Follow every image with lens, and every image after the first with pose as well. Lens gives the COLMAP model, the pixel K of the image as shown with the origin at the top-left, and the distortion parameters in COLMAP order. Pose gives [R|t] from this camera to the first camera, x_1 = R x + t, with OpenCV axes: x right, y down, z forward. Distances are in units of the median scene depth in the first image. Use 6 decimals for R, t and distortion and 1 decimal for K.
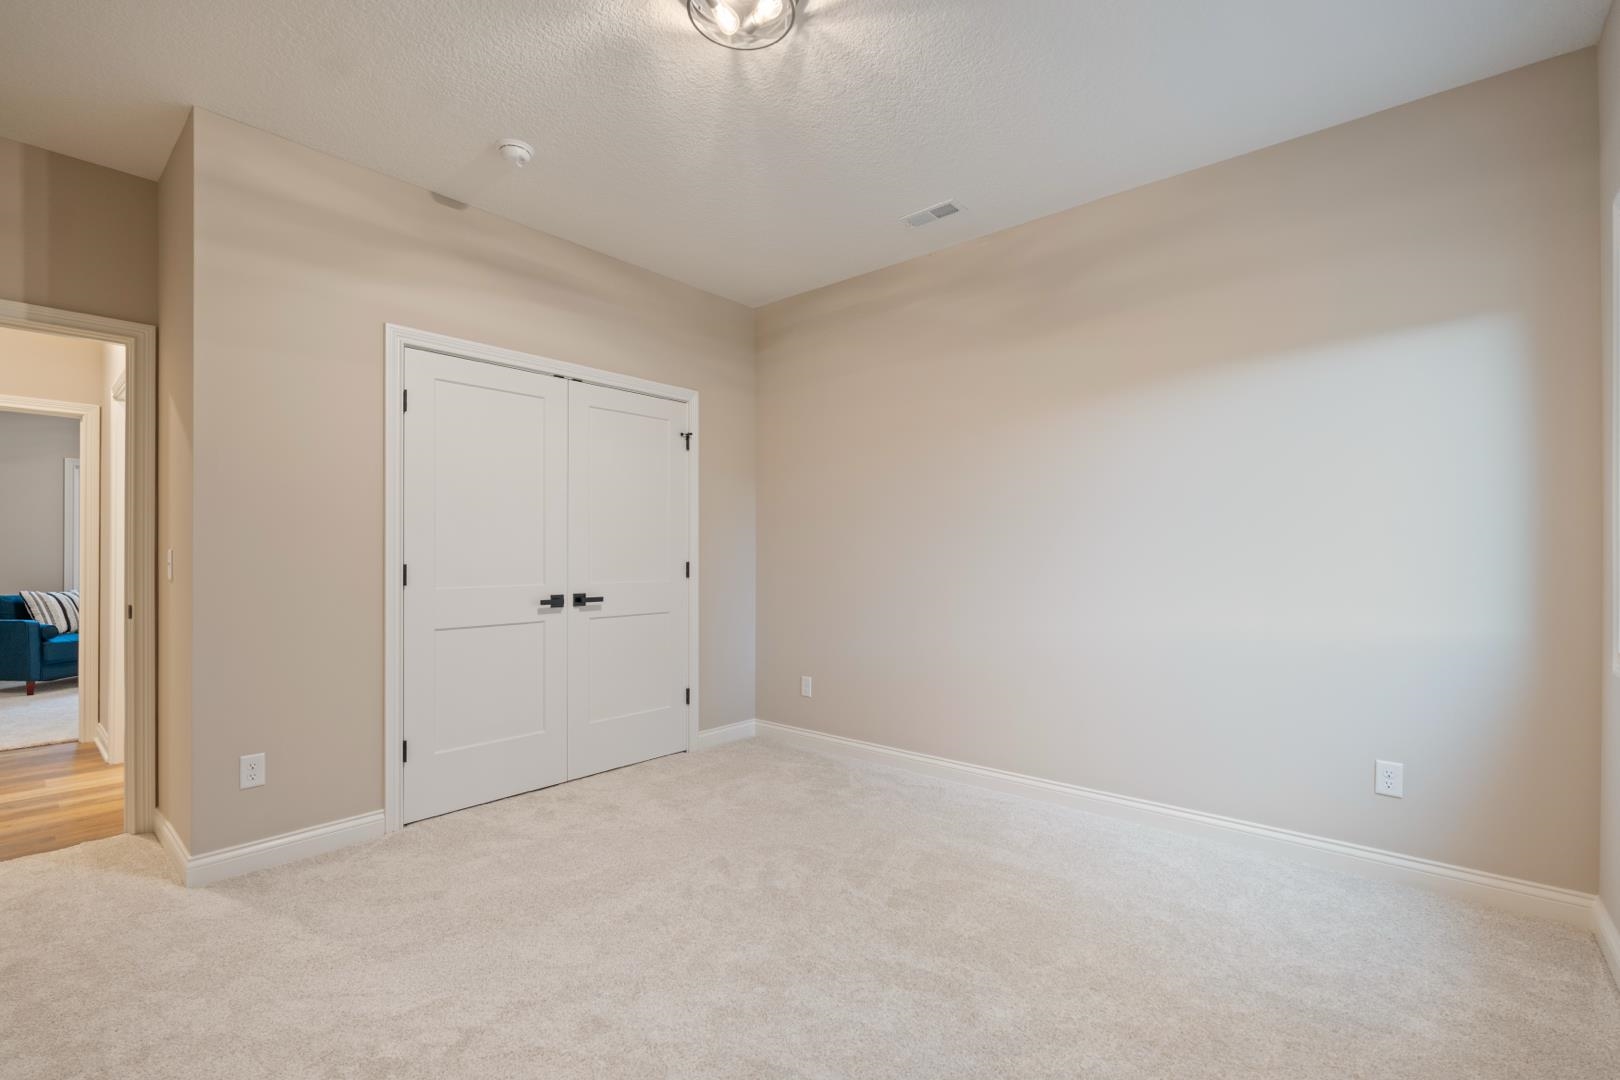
lens RADIAL K [[716.2, 0, 816.5], [0, 716.2, 548.7], [0, 0, 1]] dist [-0.001666, 0.000161]
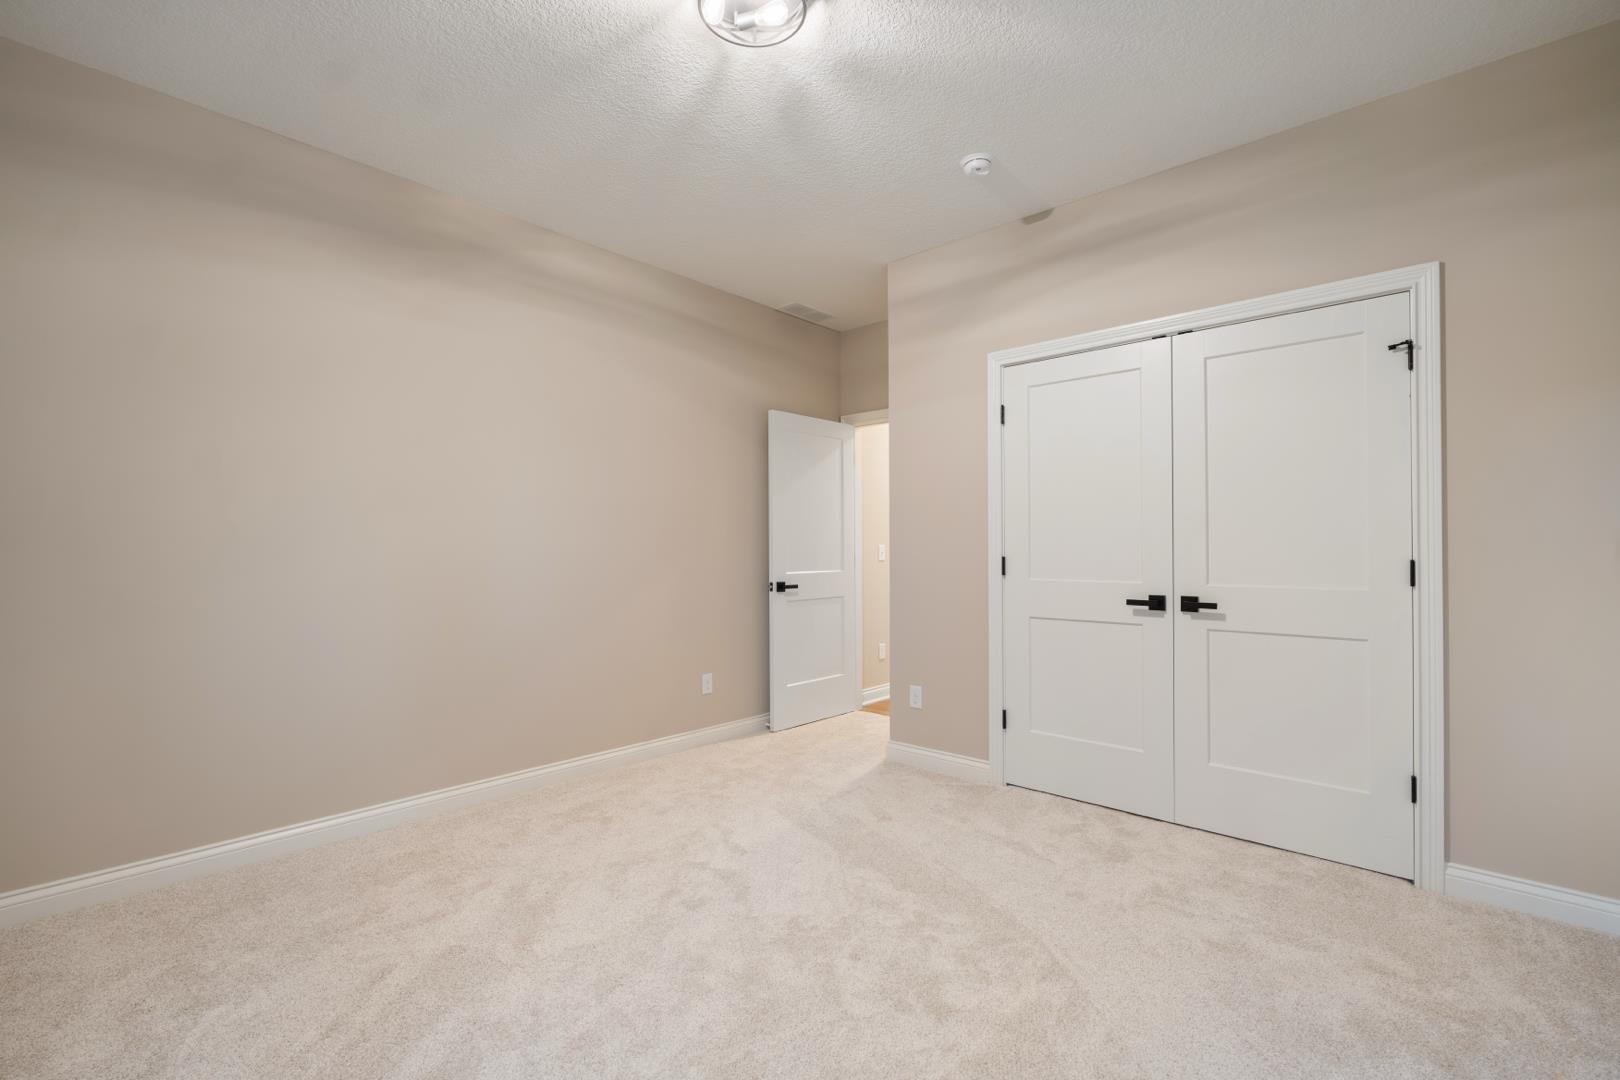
lens RADIAL K [[713.1, 0, 810.0], [0, 713.1, 540.0], [0, 0, 1]] dist [0.001333, 0.000439]
pose [[-0.029324, -0.011887, -0.999499, 0.518553], [0.008272, 0.999892, -0.012134, 0.006016], [0.999536, -0.008624, -0.029223, 0.645792]]
